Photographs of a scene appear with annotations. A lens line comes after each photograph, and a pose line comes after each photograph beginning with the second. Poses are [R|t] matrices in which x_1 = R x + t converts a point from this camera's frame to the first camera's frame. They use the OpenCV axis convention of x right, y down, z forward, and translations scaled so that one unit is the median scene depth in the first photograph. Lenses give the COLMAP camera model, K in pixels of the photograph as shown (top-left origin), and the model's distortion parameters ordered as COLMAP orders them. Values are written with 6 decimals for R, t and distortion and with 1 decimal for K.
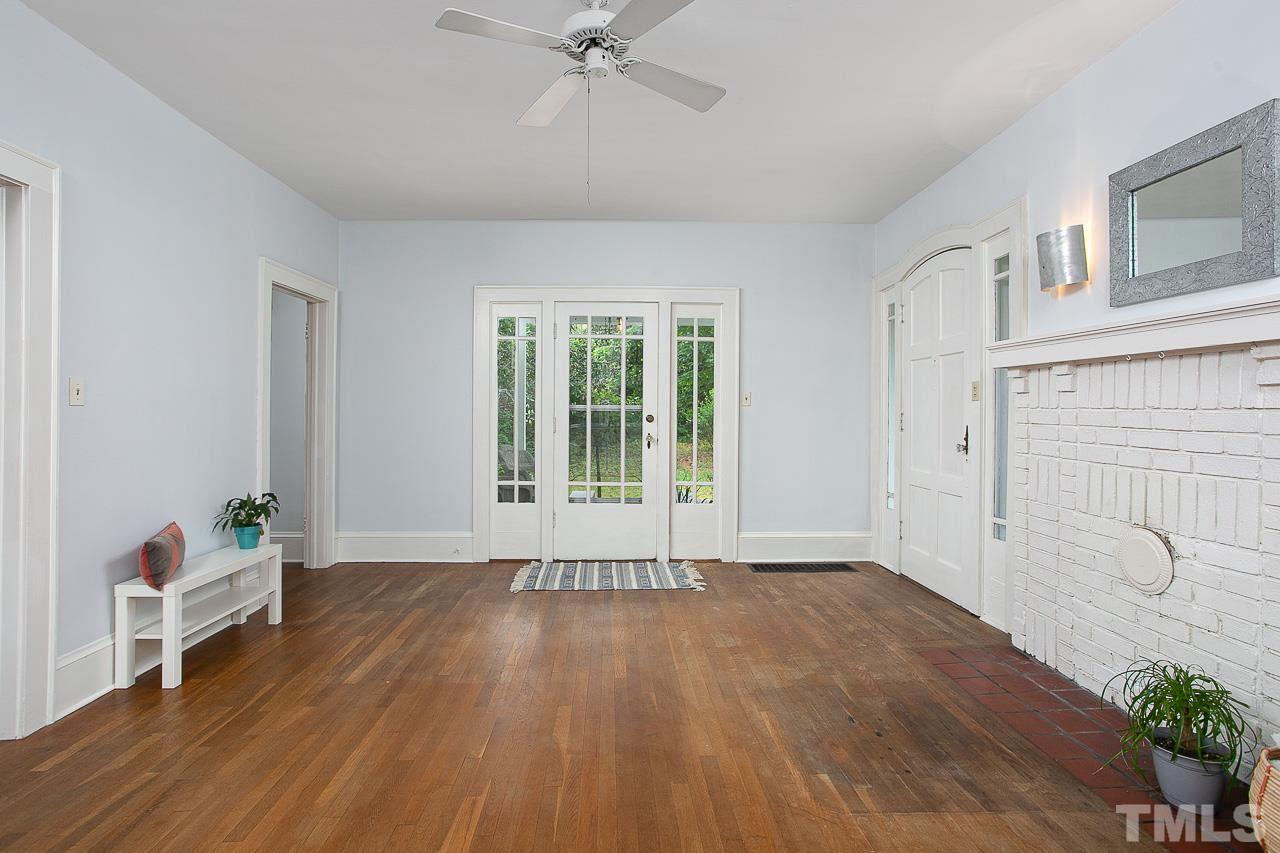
lens RADIAL K [[644.5, 0, 621.5], [0, 644.5, 412.5], [0, 0, 1]] dist [-0.035613, 0.012548]
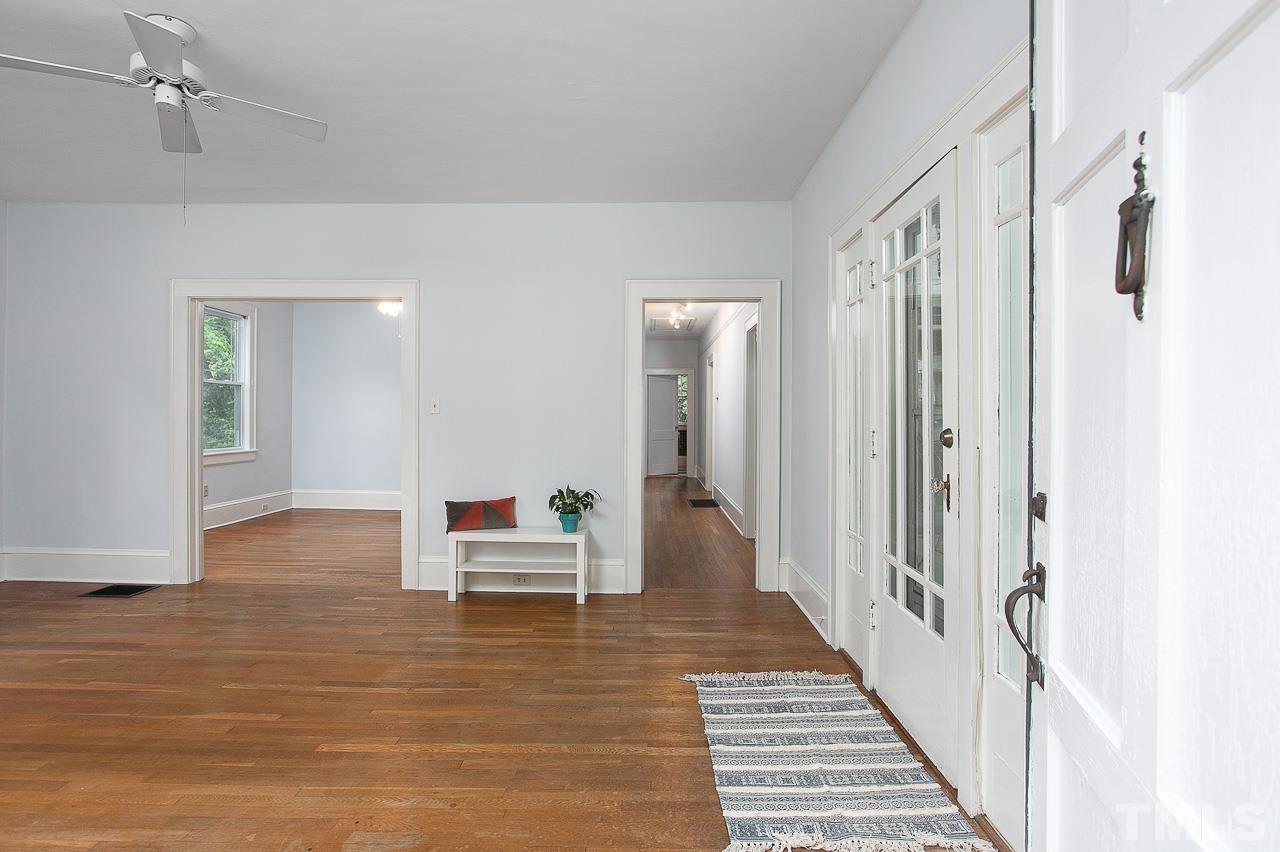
lens RADIAL K [[709.8, 0, 696.8], [0, 709.8, 409.2], [0, 0, 1]] dist [-0.005572, -0.001569]
pose [[-0.029316, -0.005101, -0.999557, 0.858971], [-0.013445, 0.999899, -0.004708, -0.015690], [0.999480, 0.013301, -0.029382, 1.464468]]
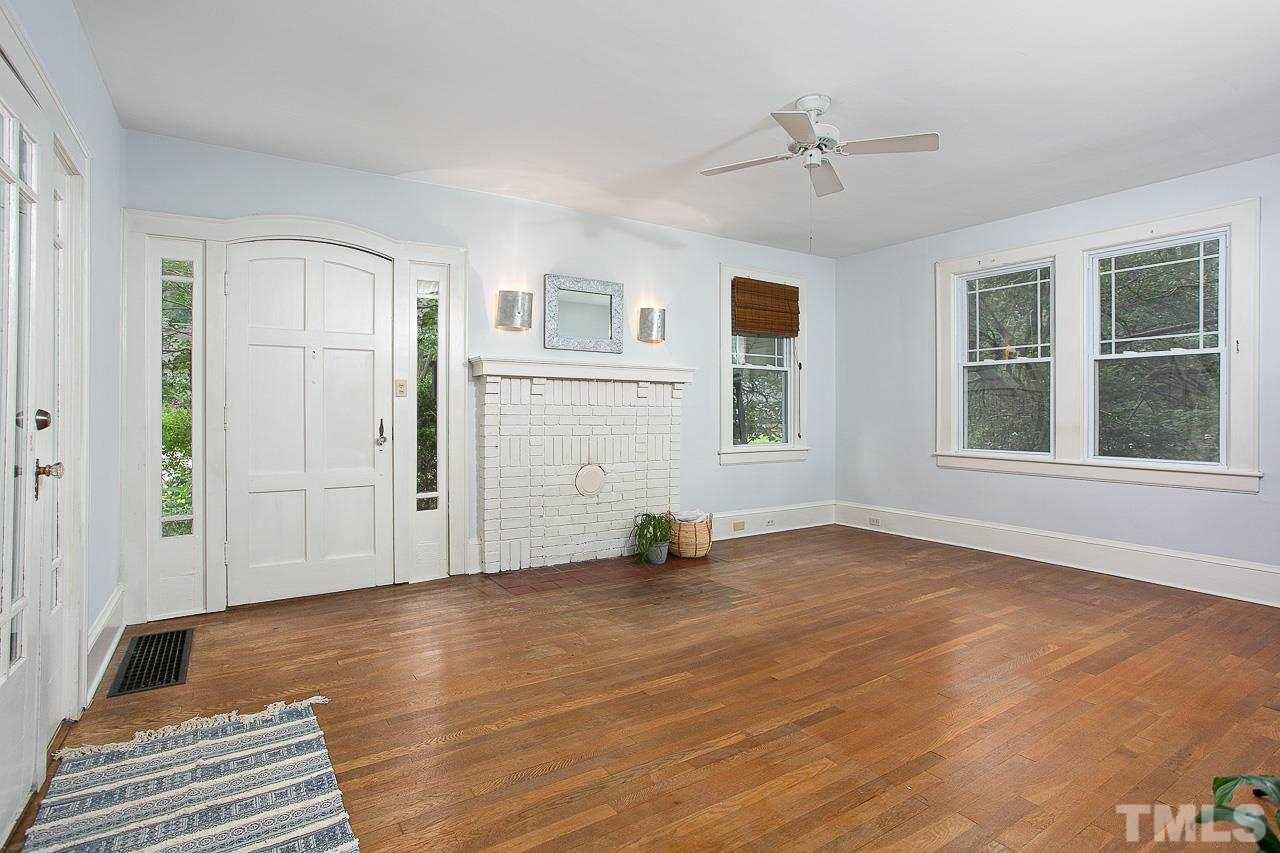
lens RADIAL K [[582.6, 0, 636.1], [0, 582.6, 415.0], [0, 0, 1]] dist [-0.026372, 0.002931]
pose [[-0.492865, -0.009419, 0.870055, -0.718460], [-0.001556, 0.999949, 0.009944, 0.004334], [-0.870104, 0.003548, -0.492855, 1.478744]]
